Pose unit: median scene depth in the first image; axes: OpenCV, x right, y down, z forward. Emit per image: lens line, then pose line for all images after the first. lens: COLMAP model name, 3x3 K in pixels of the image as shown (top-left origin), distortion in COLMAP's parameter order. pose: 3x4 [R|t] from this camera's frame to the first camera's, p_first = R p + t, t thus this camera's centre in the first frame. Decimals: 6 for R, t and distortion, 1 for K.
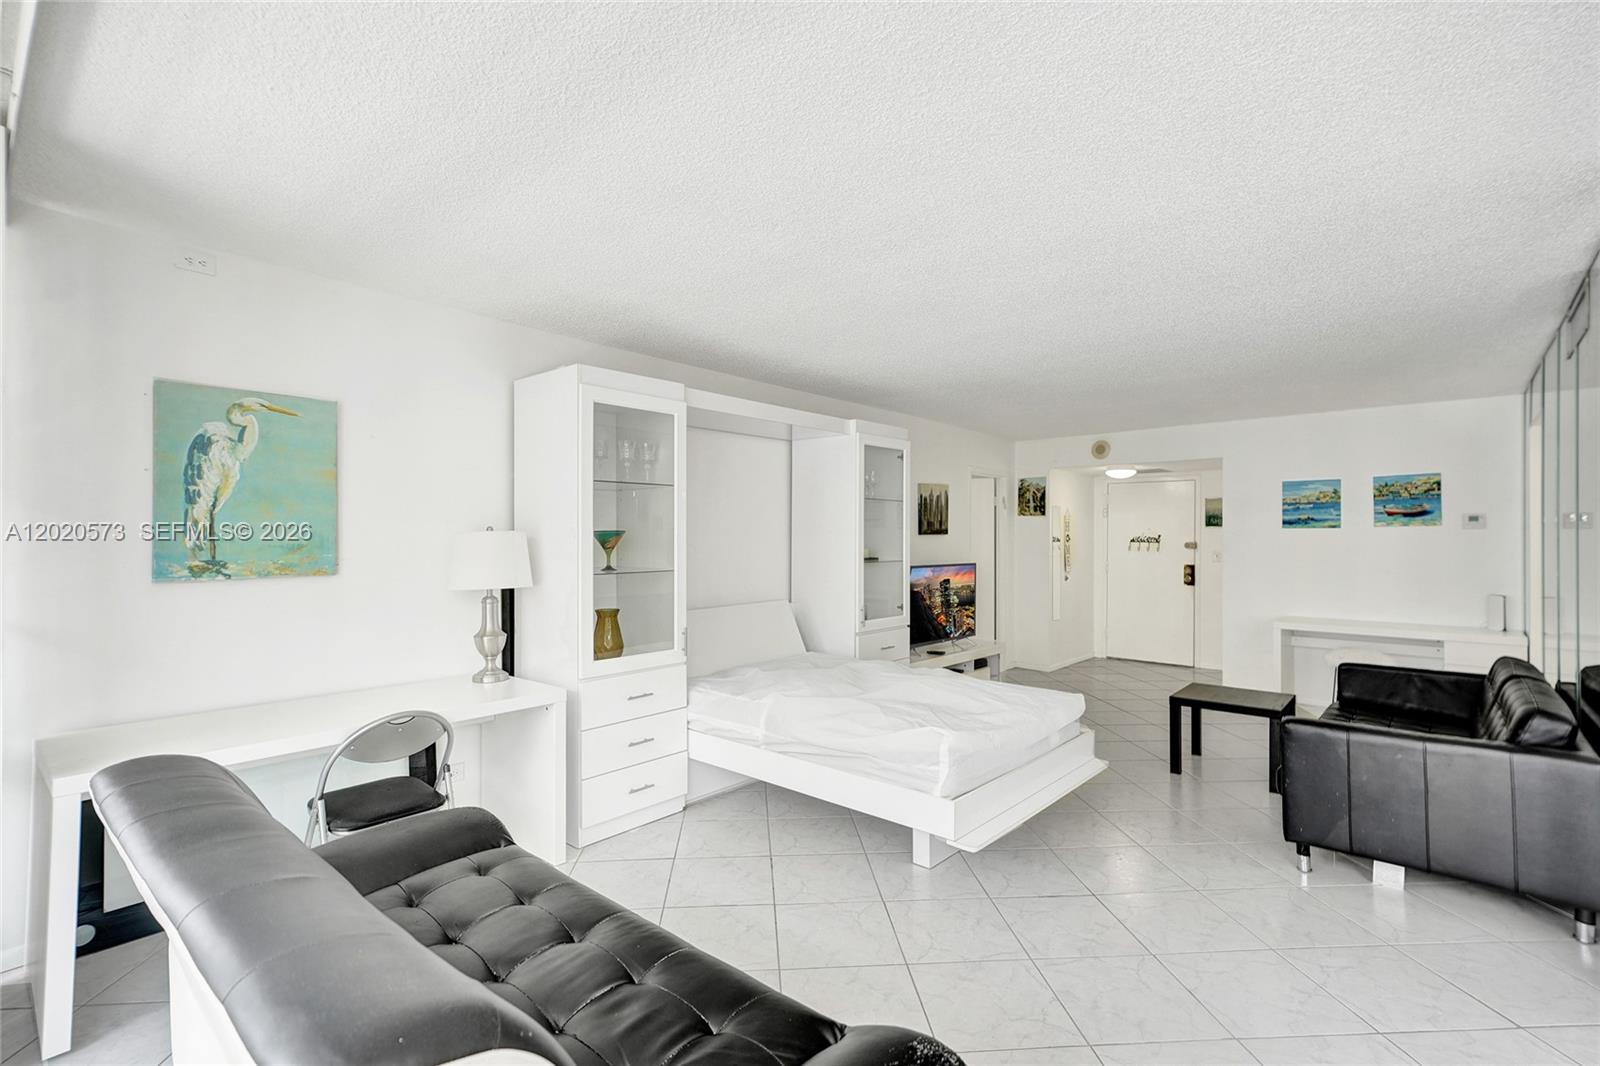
lens RADIAL K [[720.1, 0, 810.9], [0, 720.1, 533.2], [0, 0, 1]] dist [-0.001814, 0.006624]
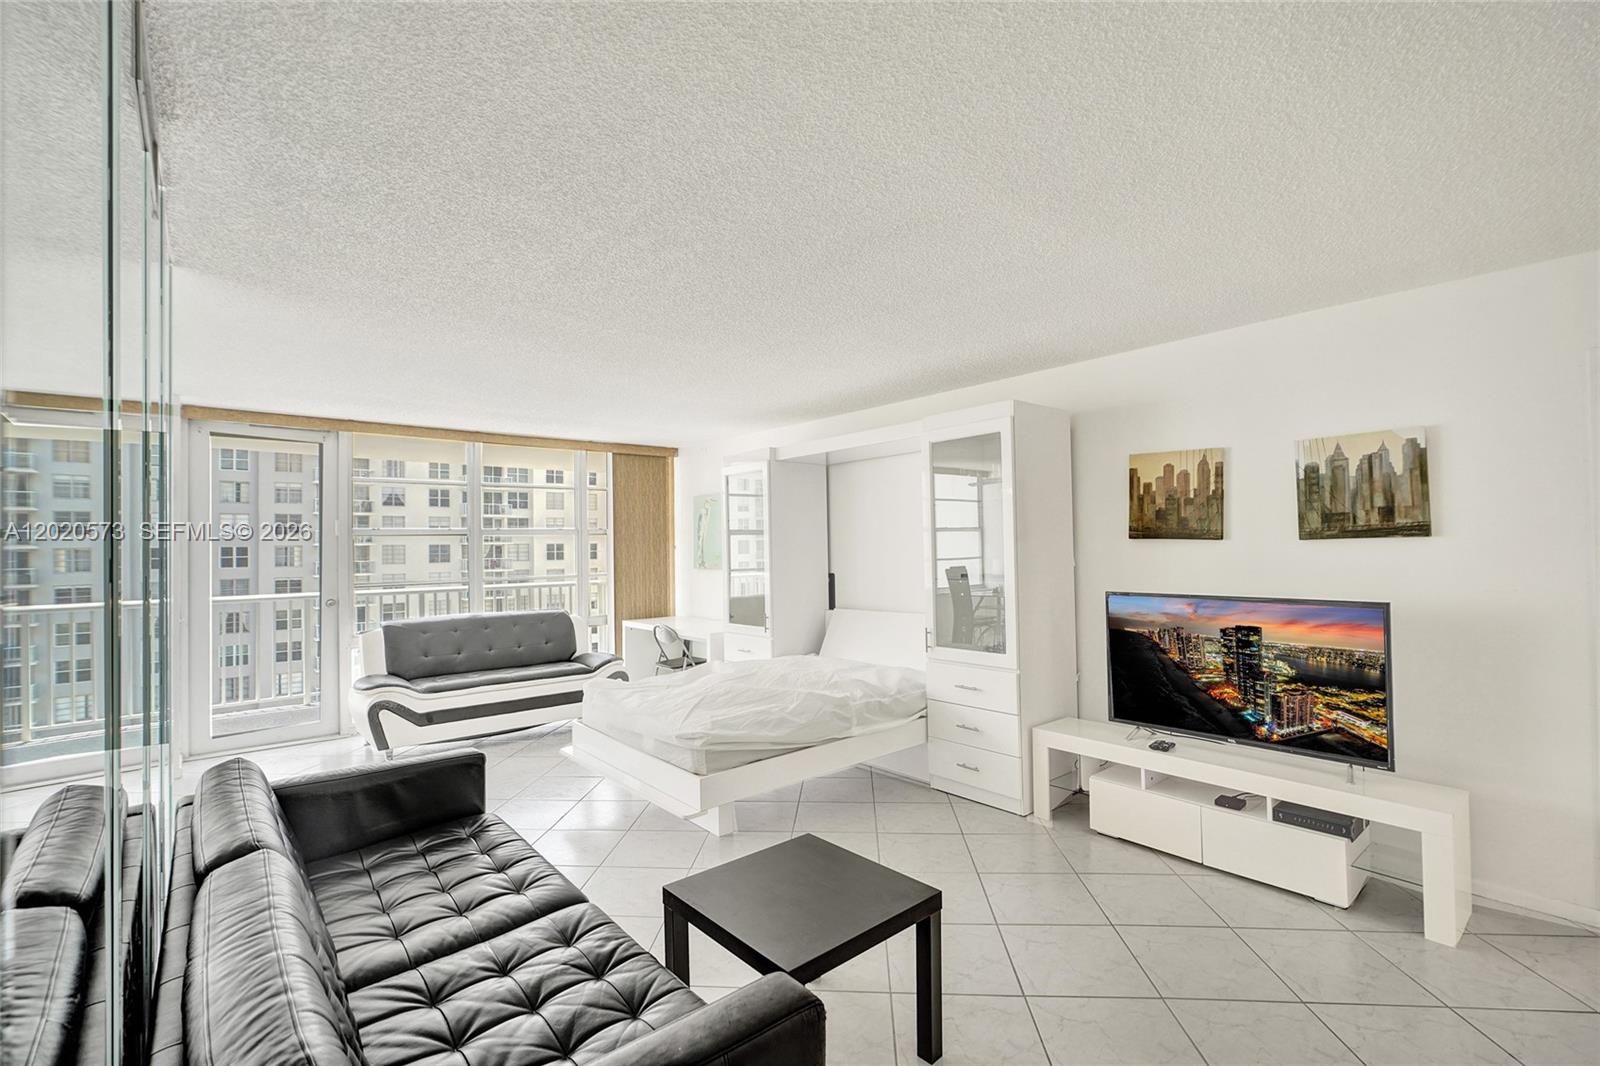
lens RADIAL K [[720.1, 0, 802.6], [0, 720.1, 537.1], [0, 0, 1]] dist [-0.001814, 0.006624]
pose [[-0.129695, -0.013803, -0.991458, 1.304745], [0.021296, 0.999634, -0.016702, 0.001501], [0.991325, -0.023281, -0.129354, 1.283405]]
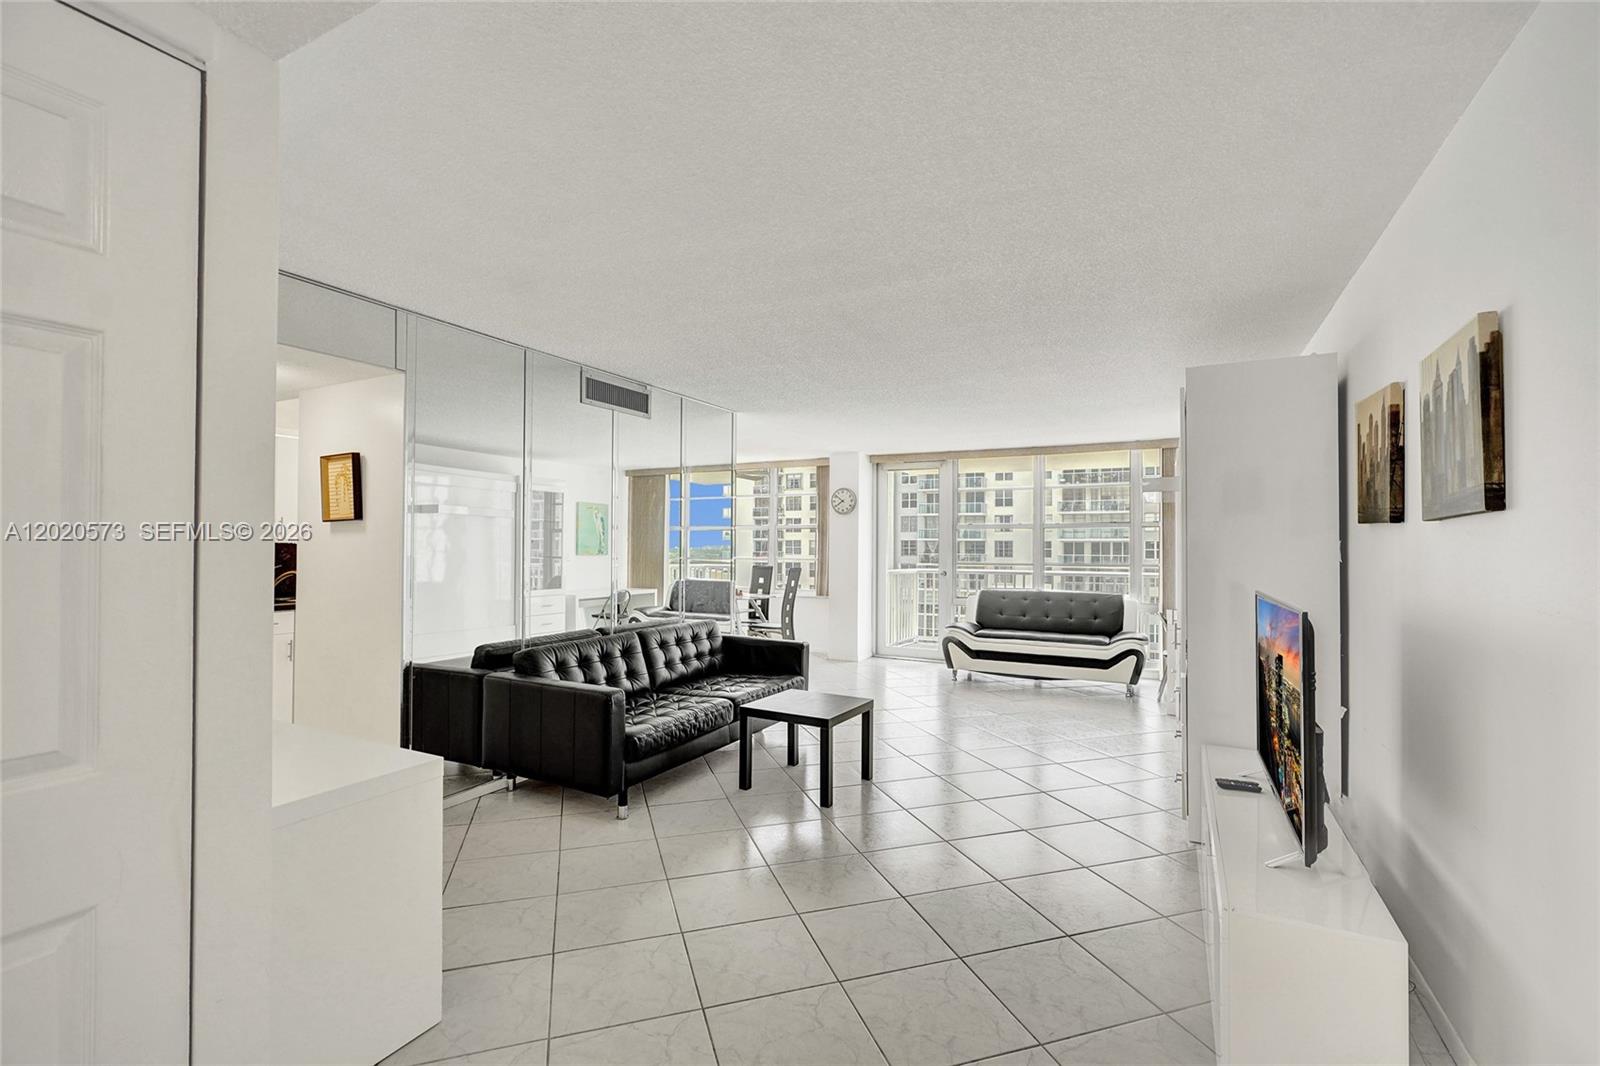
lens RADIAL K [[720.1, 0, 803.5], [0, 720.1, 542.9], [0, 0, 1]] dist [-0.001814, 0.006624]
pose [[-0.963701, -0.010885, -0.266763, 0.948022], [-0.007777, 0.999889, -0.012704, 0.031711], [0.266872, -0.010168, -0.963678, 2.206958]]
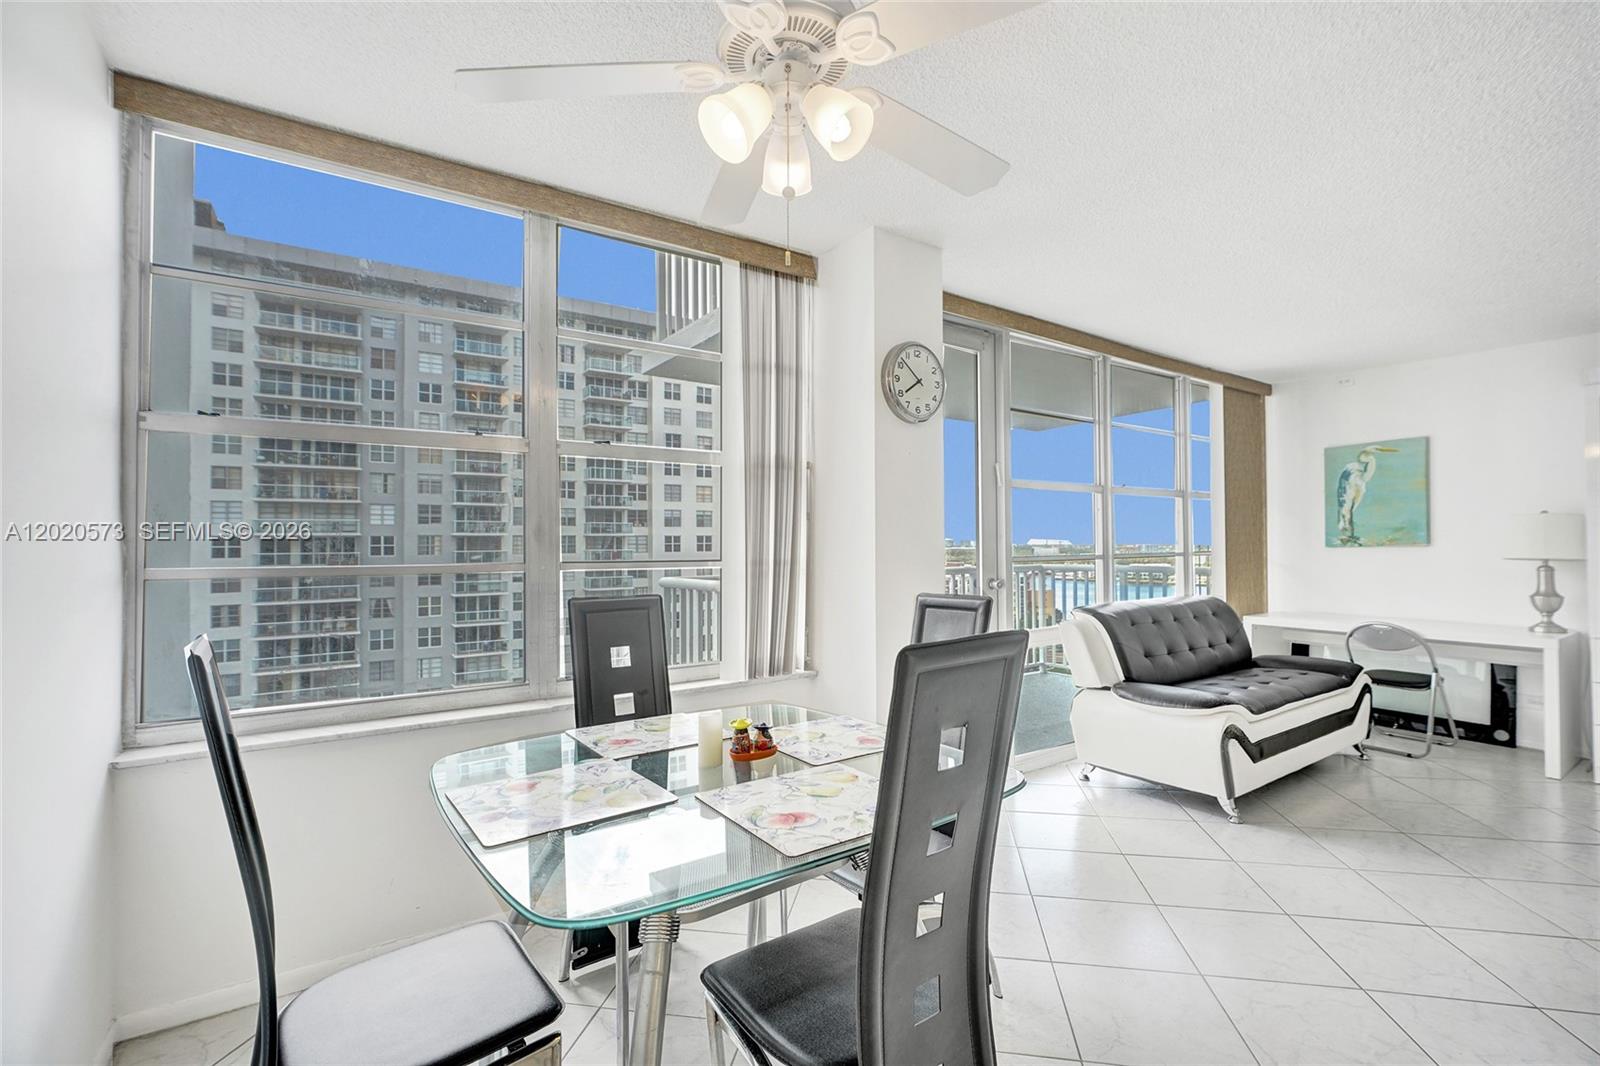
lens RADIAL K [[720.1, 0, 793.5], [0, 720.1, 533.8], [0, 0, 1]] dist [-0.001814, 0.006624]
pose [[-0.236530, -0.013259, -0.971534, 1.021709], [0.012896, 0.999776, -0.016784, 0.033429], [0.971539, -0.016499, -0.236306, 0.017007]]
